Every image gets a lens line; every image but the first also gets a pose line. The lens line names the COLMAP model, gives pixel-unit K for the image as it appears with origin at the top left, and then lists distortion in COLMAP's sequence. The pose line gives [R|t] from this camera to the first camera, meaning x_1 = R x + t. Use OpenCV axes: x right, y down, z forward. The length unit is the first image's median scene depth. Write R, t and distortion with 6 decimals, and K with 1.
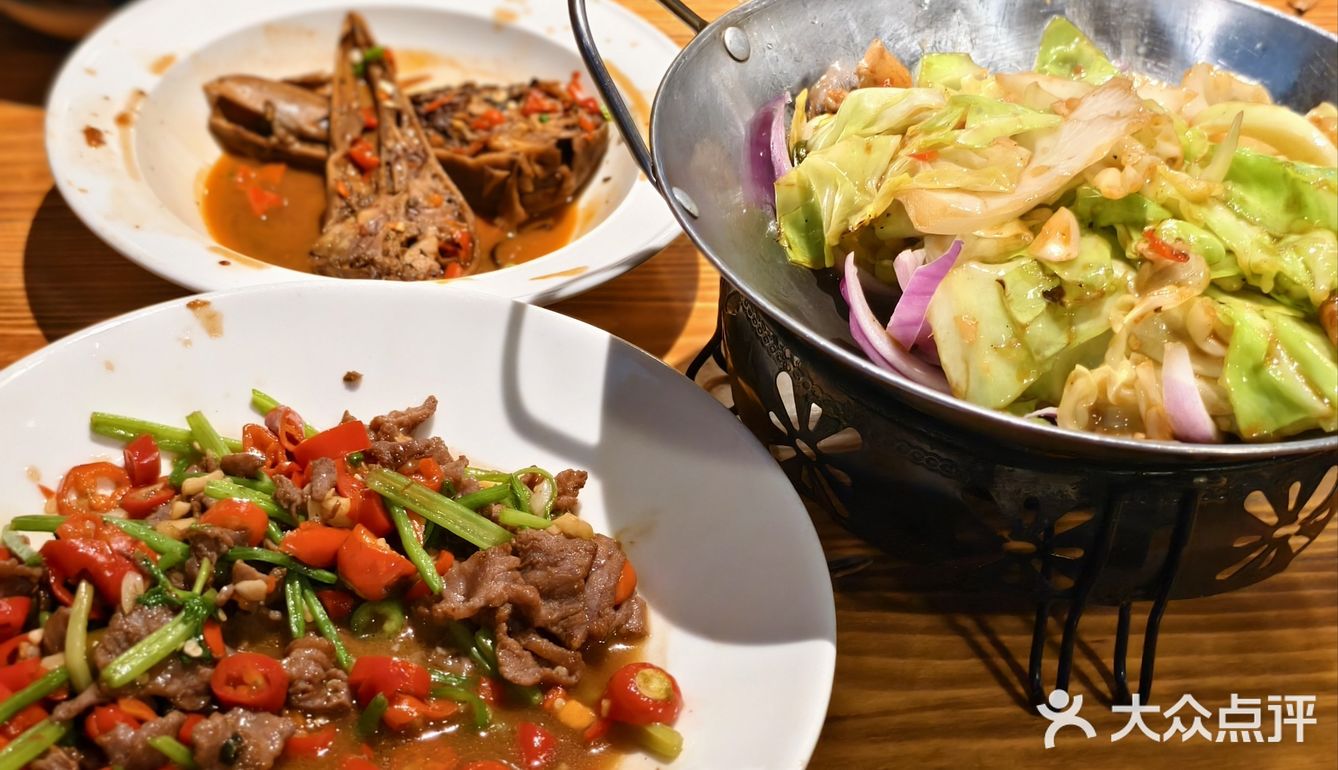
lens RADIAL K [[2096.3, 0, 669.0], [0, 2096.3, 385.0], [0, 0, 1]] dist [0.321372, -1.963472]
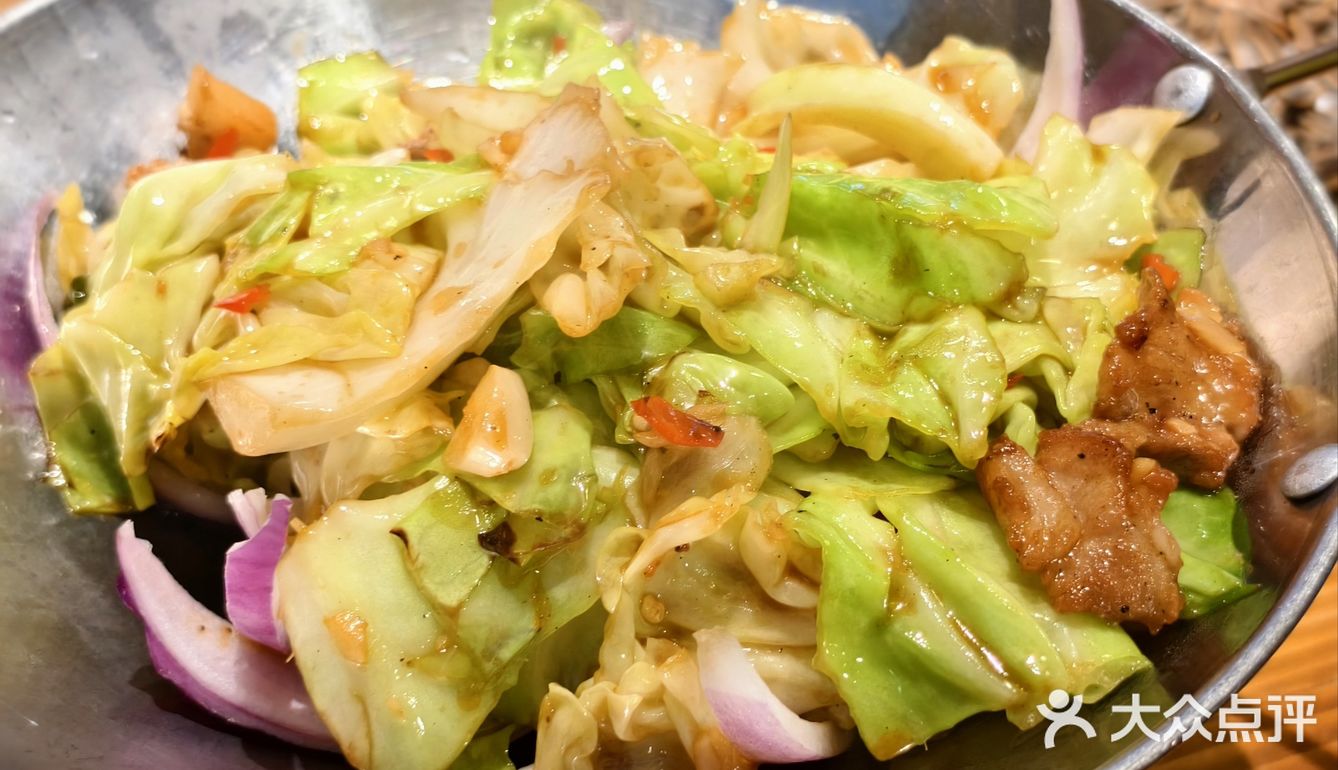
lens RADIAL K [[2096.3, 0, 669.0], [0, 2096.3, 385.0], [0, 0, 1]] dist [0.321372, -1.963472]
pose [[0.976912, -0.198899, 0.077982, 0.186853], [0.192717, 0.977975, 0.080159, -0.113425], [-0.092208, -0.063280, 0.993727, 0.459769]]
